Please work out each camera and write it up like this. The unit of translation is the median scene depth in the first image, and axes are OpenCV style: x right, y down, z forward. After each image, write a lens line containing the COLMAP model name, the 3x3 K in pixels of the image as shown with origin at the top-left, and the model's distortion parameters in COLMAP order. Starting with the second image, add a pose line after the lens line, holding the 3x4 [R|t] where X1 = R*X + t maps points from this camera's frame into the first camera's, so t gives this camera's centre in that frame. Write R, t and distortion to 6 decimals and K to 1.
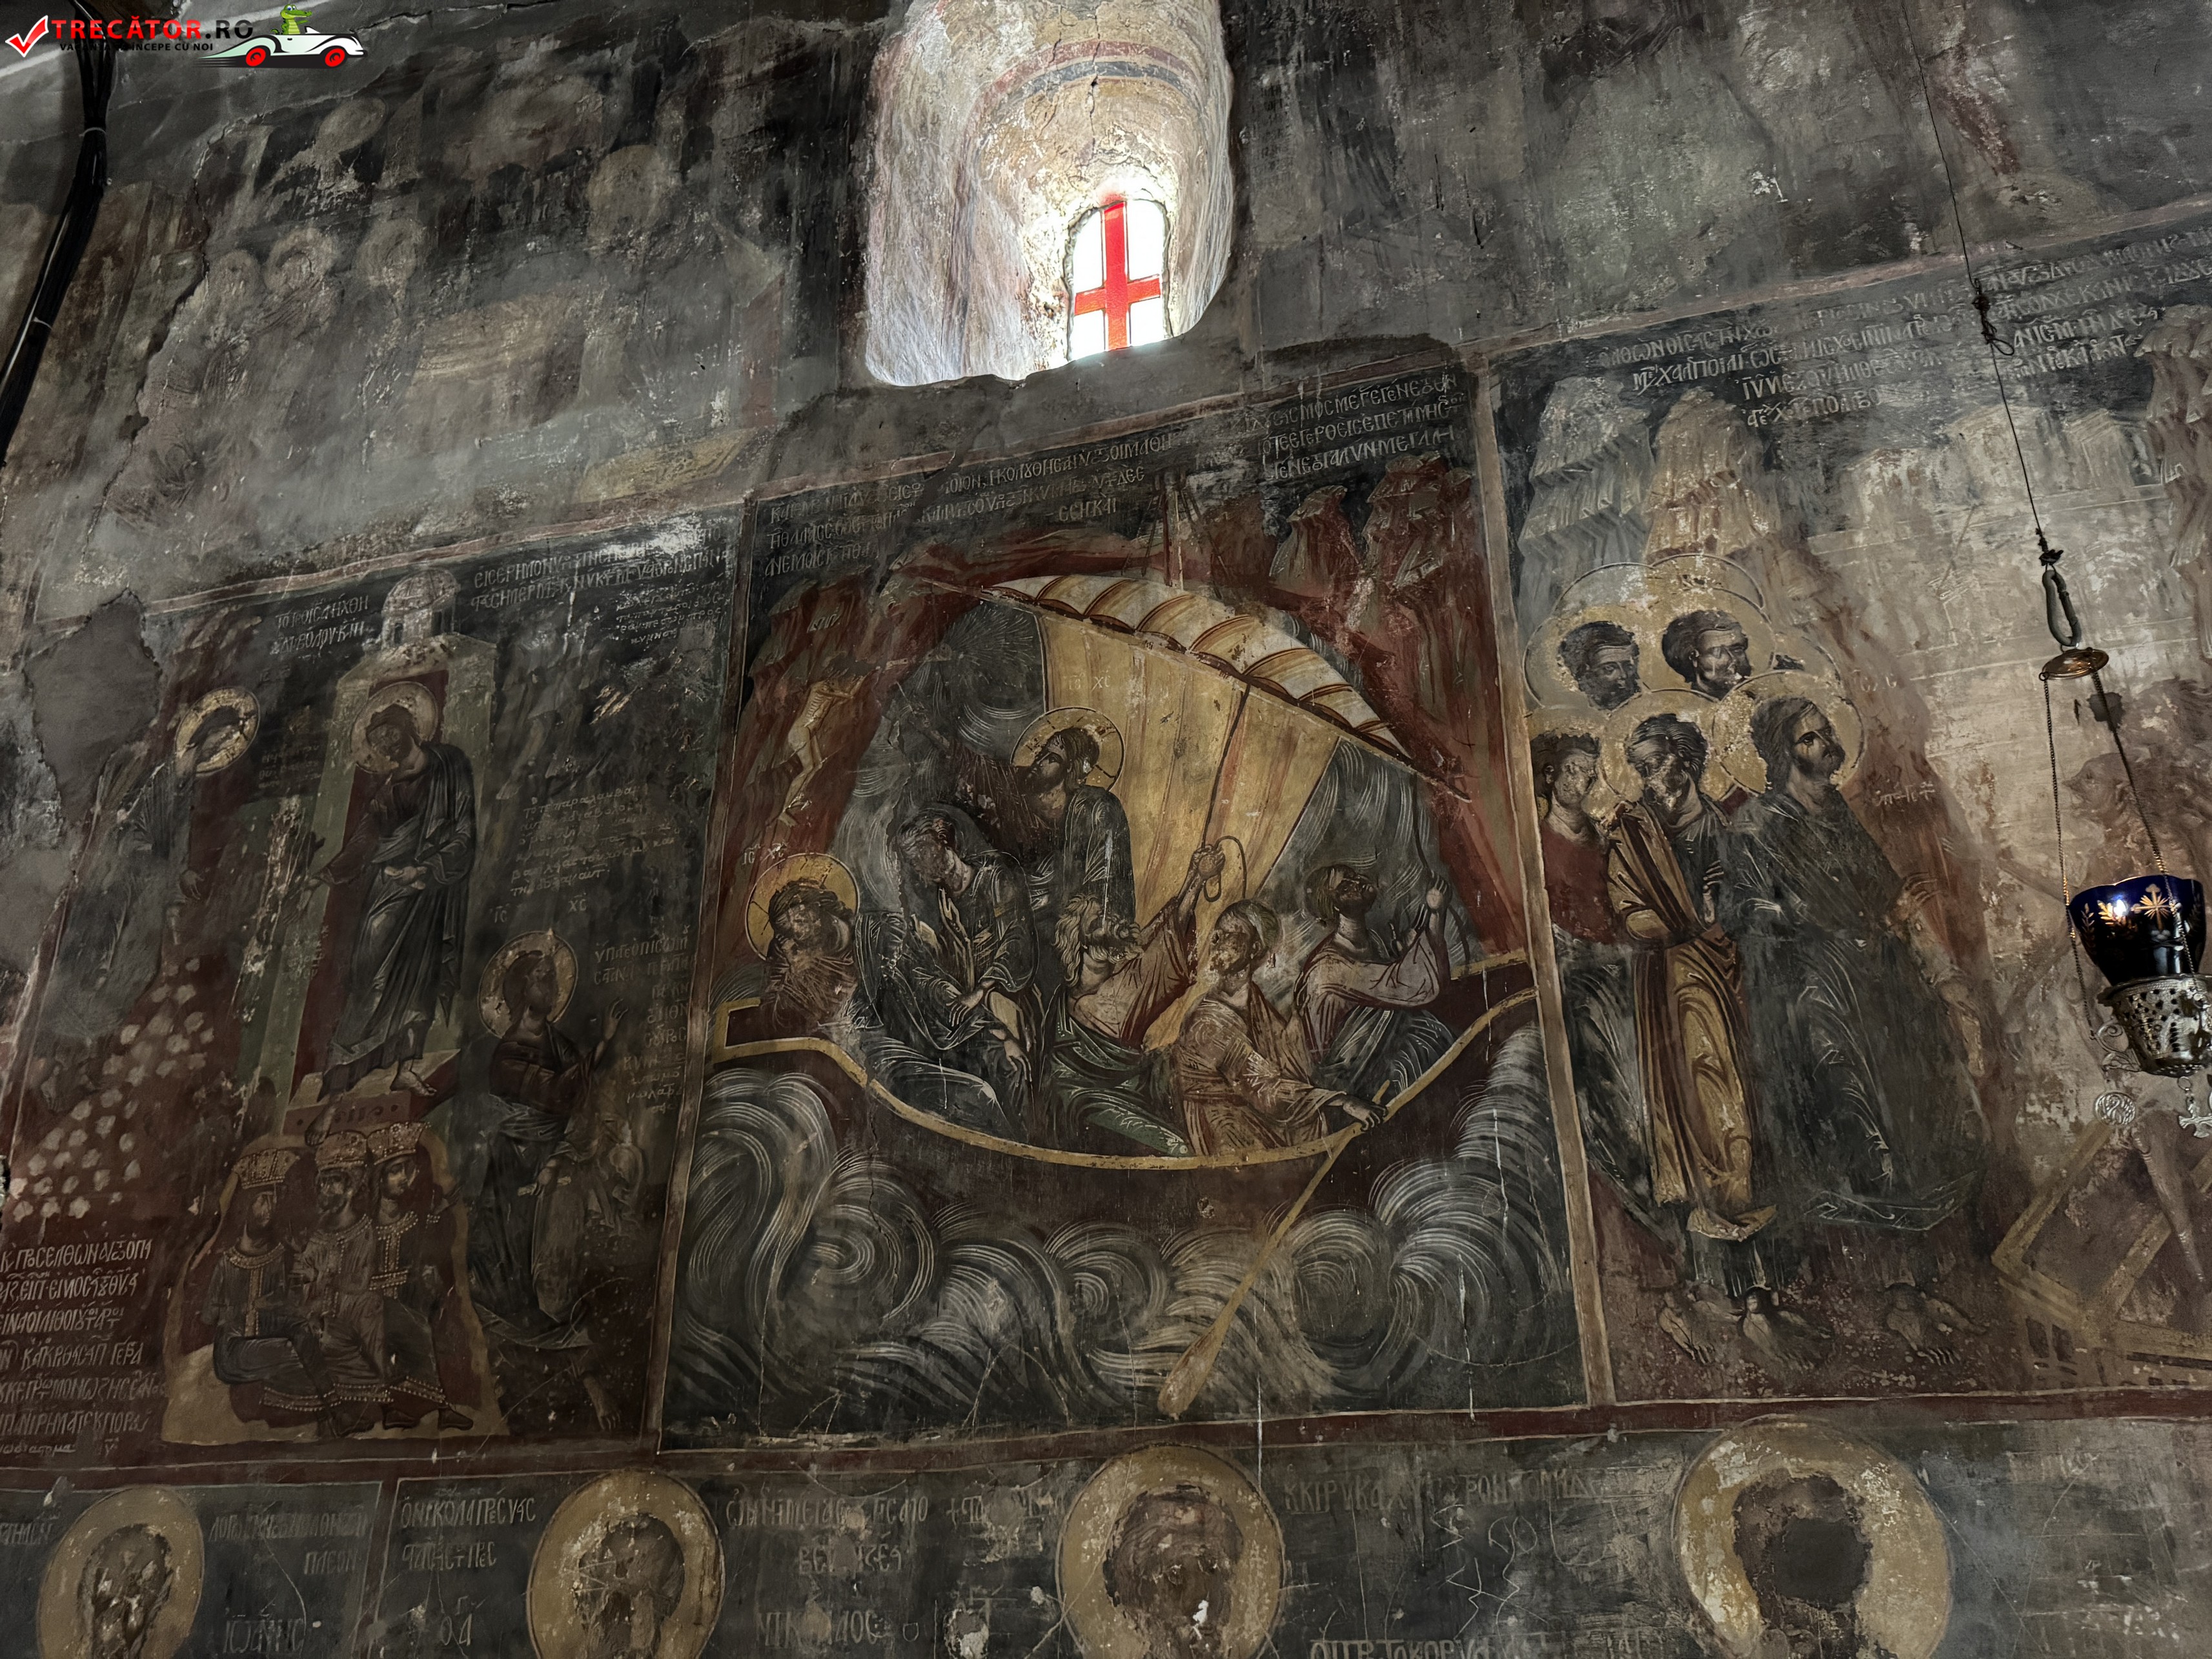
lens RADIAL K [[1560.4, 0, 1112.0], [0, 1560.4, 818.0], [0, 0, 1]] dist [0.030240, -0.037893]
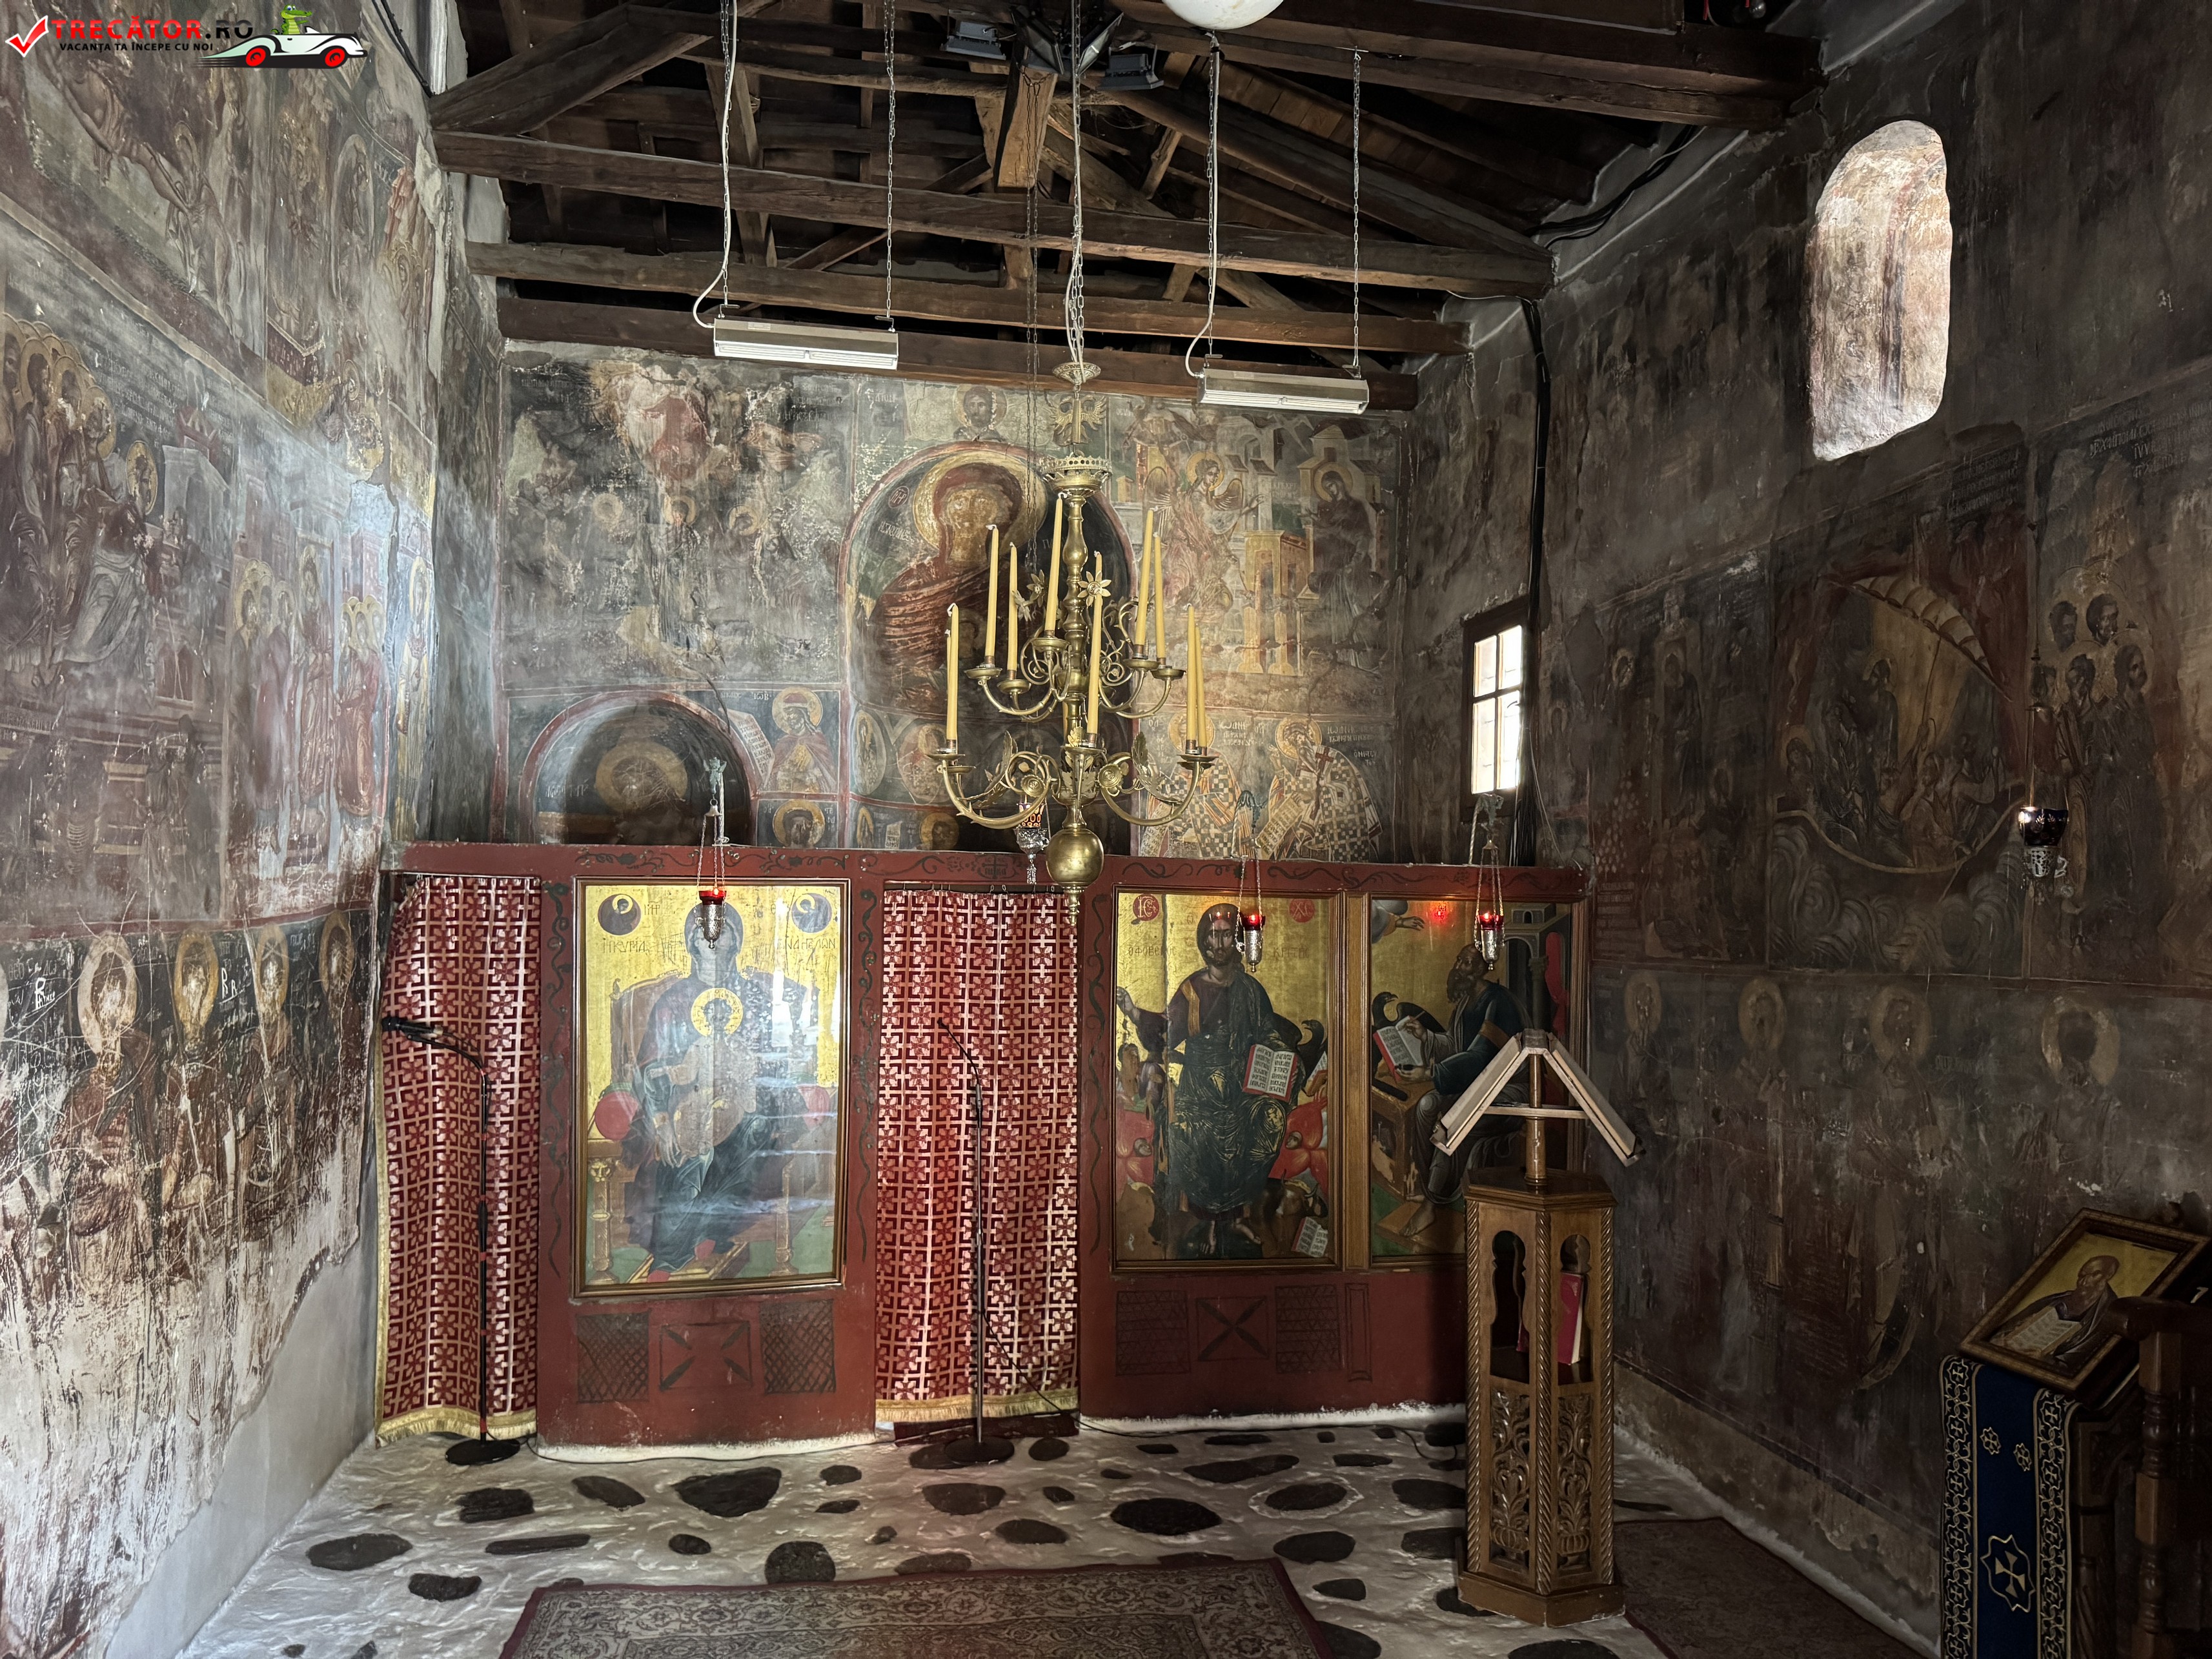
lens RADIAL K [[1560.4, 0, 1107.6], [0, 1560.4, 827.0], [0, 0, 1]] dist [0.030240, -0.037893]
pose [[0.434874, -0.025282, -0.900136, 1.506975], [0.323941, 0.937078, 0.130183, -0.490179], [0.840207, -0.348204, 0.415700, -0.880533]]
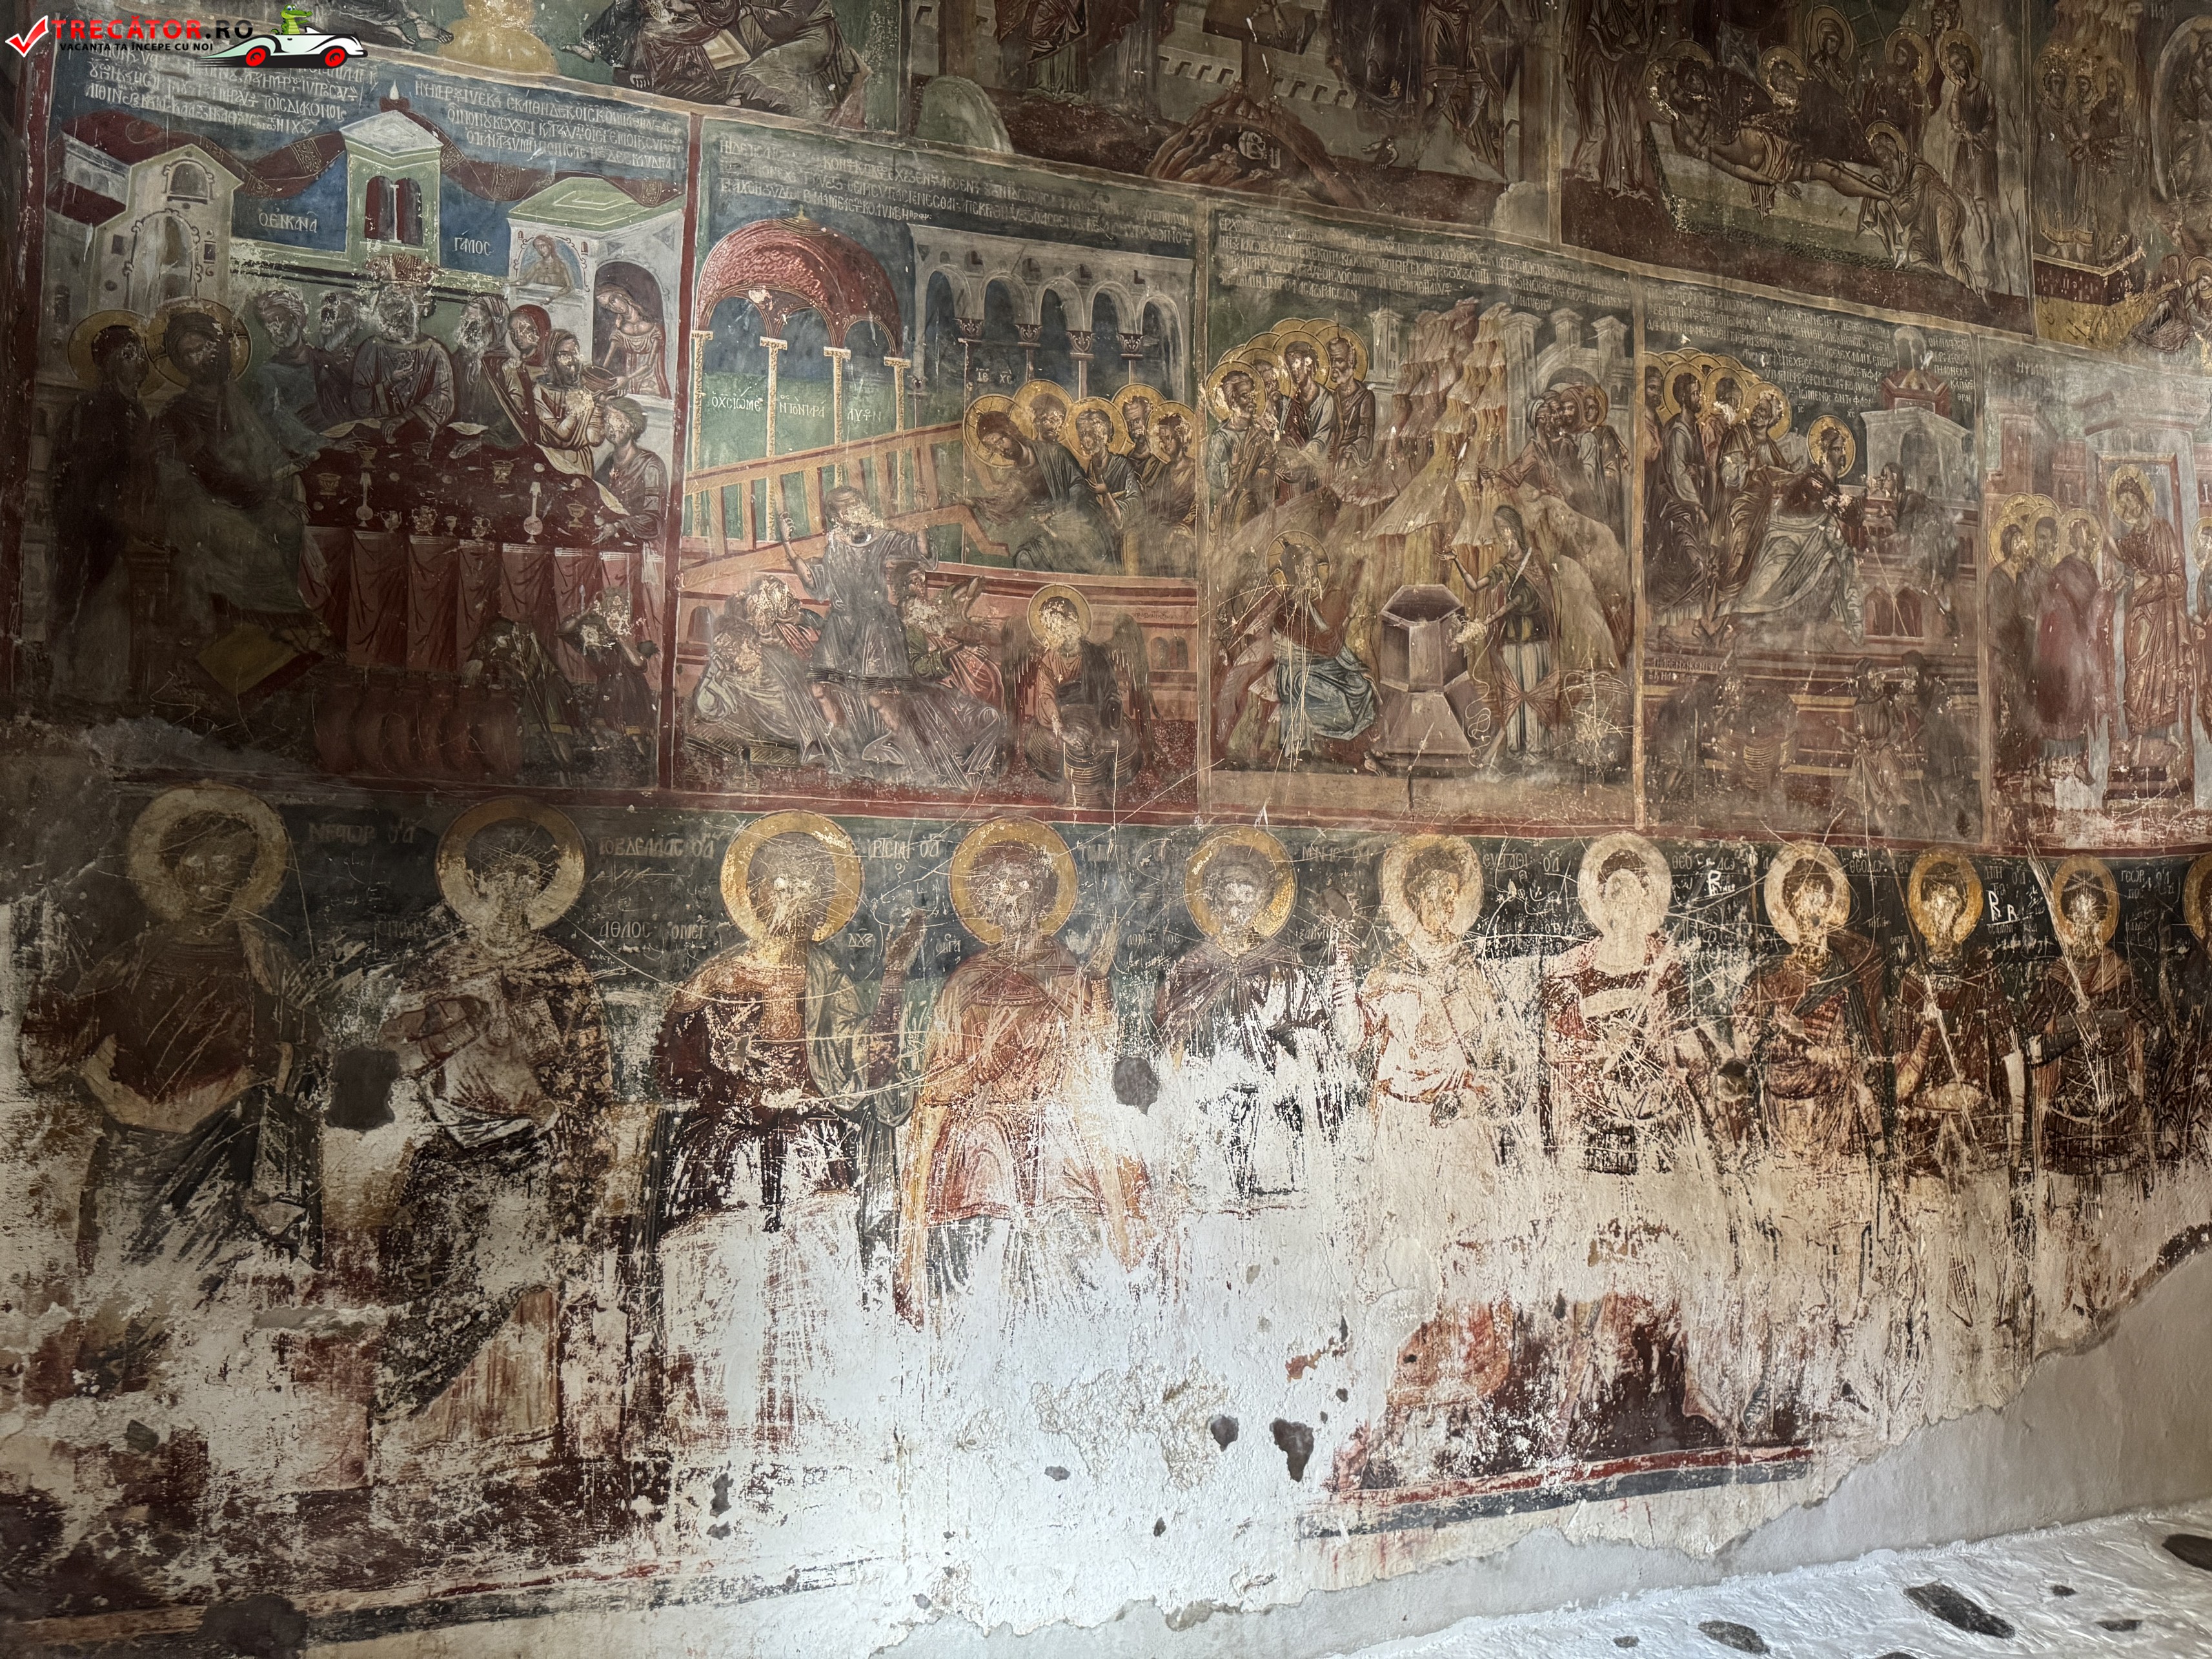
lens RADIAL K [[1560.4, 0, 1103.3], [0, 1560.4, 827.7], [0, 0, 1]] dist [0.030240, -0.037893]
pose [[-0.800362, -0.047360, -0.597644, 1.380008], [0.207957, 0.913049, -0.350850, -0.015187], [0.562294, -0.405091, -0.720920, -0.184540]]
